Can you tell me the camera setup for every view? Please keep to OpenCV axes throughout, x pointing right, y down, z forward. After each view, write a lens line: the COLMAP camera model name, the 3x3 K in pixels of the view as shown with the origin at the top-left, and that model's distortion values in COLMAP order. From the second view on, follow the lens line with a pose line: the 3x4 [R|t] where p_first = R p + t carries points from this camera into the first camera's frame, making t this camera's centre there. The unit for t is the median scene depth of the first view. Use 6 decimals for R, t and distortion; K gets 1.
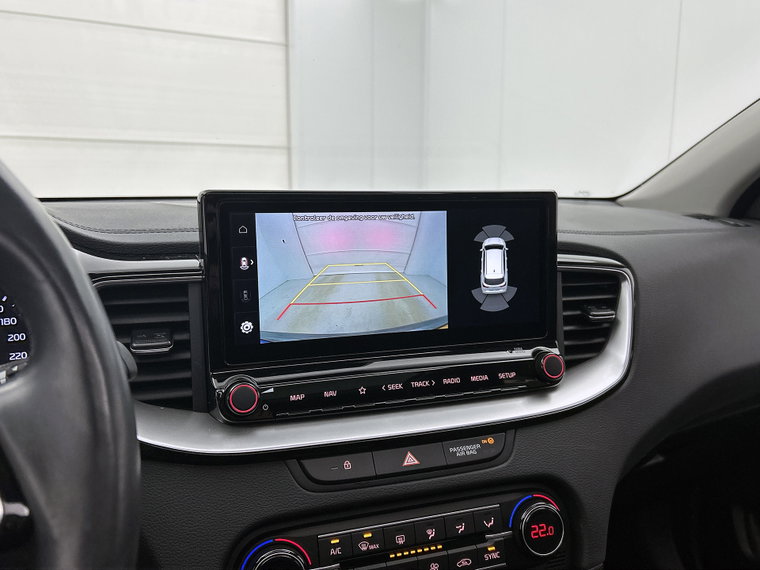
lens RADIAL K [[643.3, 0, 377.8], [0, 643.3, 280.8], [0, 0, 1]] dist [0.024056, -0.033003]
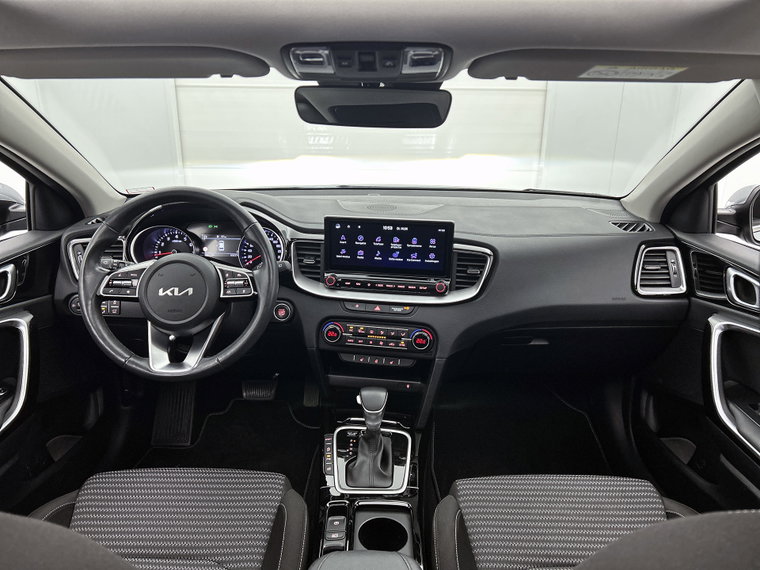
lens RADIAL K [[583.5, 0, 387.7], [0, 583.5, 281.7], [0, 0, 1]] dist [0.037413, -0.044756]
pose [[0.883885, 0.159024, -0.439839, 1.266880], [-0.079695, 0.977878, 0.193401, -0.384003], [0.460864, -0.135891, 0.877005, -1.380828]]
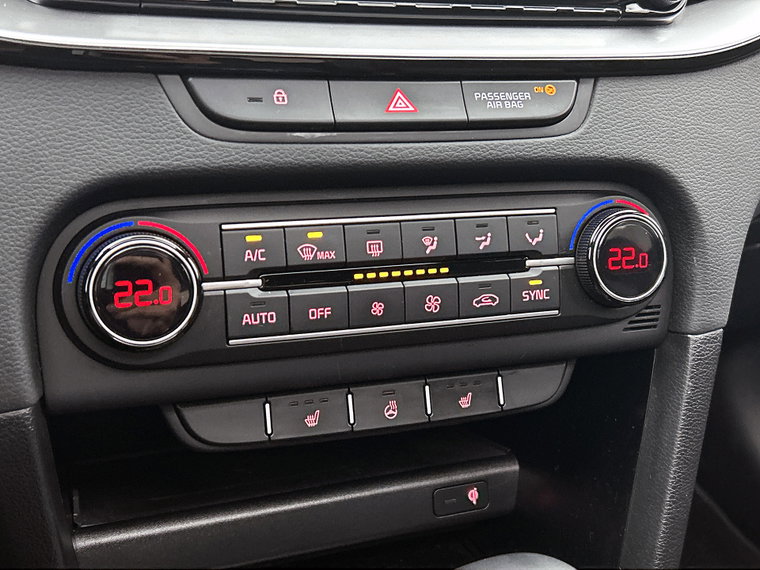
lens RADIAL K [[955.1, 0, 365.5], [0, 955.1, 302.2], [0, 0, 1]] dist [0.083866, 0.000000]
pose [[0.998390, 0.036129, 0.043721, -0.006012], [-0.044905, 0.974420, 0.220203, 0.255795], [-0.034647, -0.221812, 0.974474, 0.195195]]
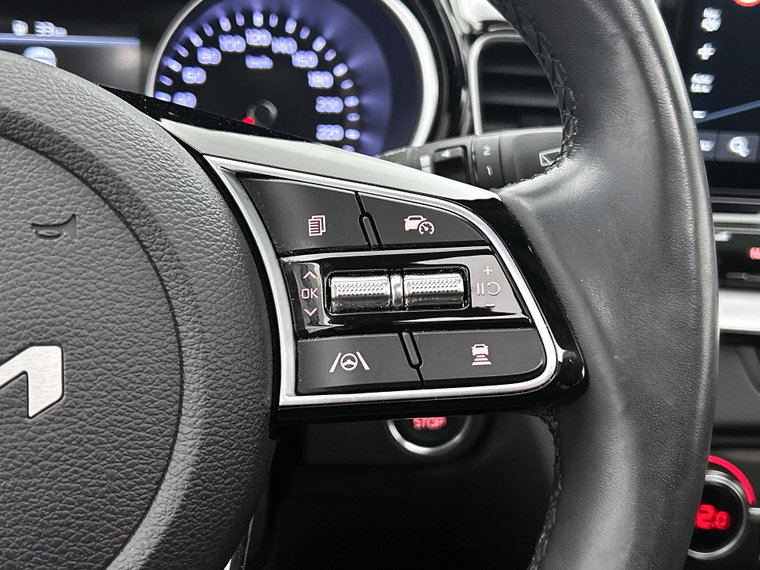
lens RADIAL K [[1007.3, 0, 365.3], [0, 1007.3, 285.4], [0, 0, 1]] dist [0.102069, 0.000000]
pose [[0.957504, 0.161350, -0.239066, -0.243672], [-0.104857, 0.966902, 0.232605, 0.019374], [0.268684, -0.197653, 0.942731, -0.047241]]
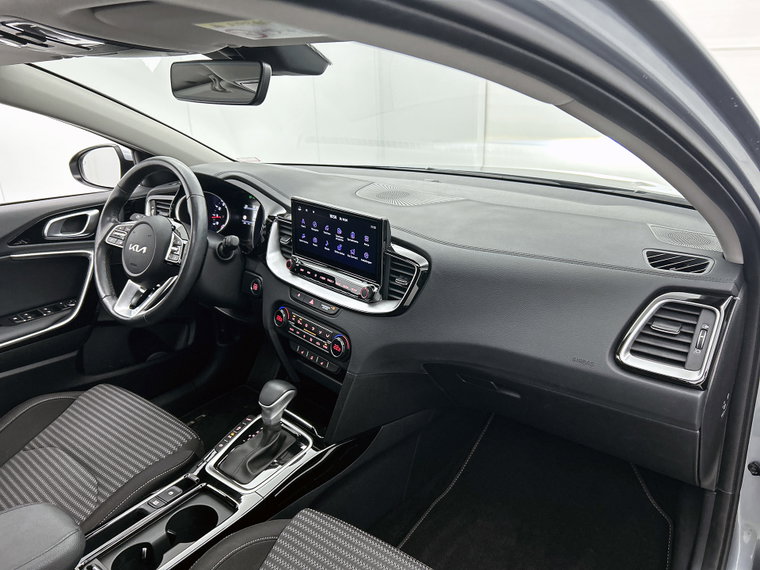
lens RADIAL K [[583.5, 0, 385.1], [0, 583.5, 290.7], [0, 0, 1]] dist [0.037413, -0.044756]
pose [[0.404625, 0.321824, -0.855984, 2.318785], [-0.105608, 0.946212, 0.305827, -0.582373], [0.908364, -0.033347, 0.416848, 0.204701]]
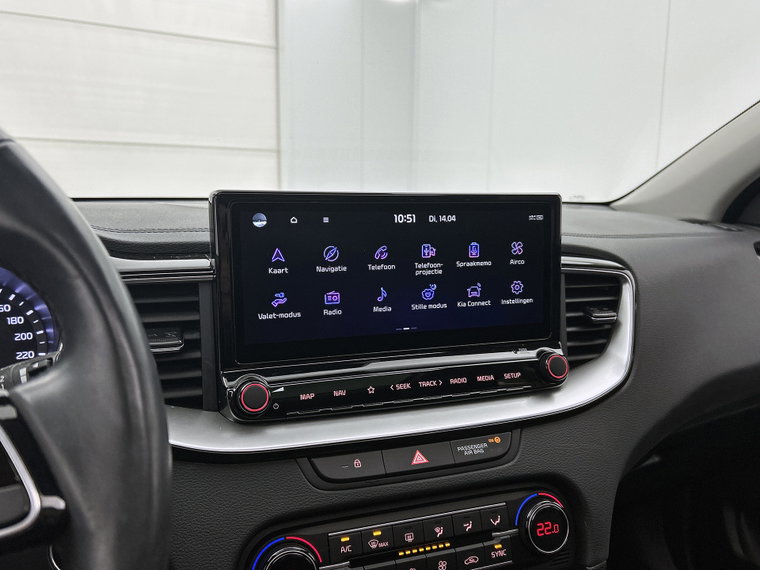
lens RADIAL K [[643.3, 0, 378.6], [0, 643.3, 282.7], [0, 0, 1]] dist [0.024056, -0.033003]
pose [[0.999768, 0.004465, 0.021062, -0.034430], [-0.004399, 0.999985, -0.003153, 0.005427], [-0.021076, 0.003060, 0.999773, -0.009092]]
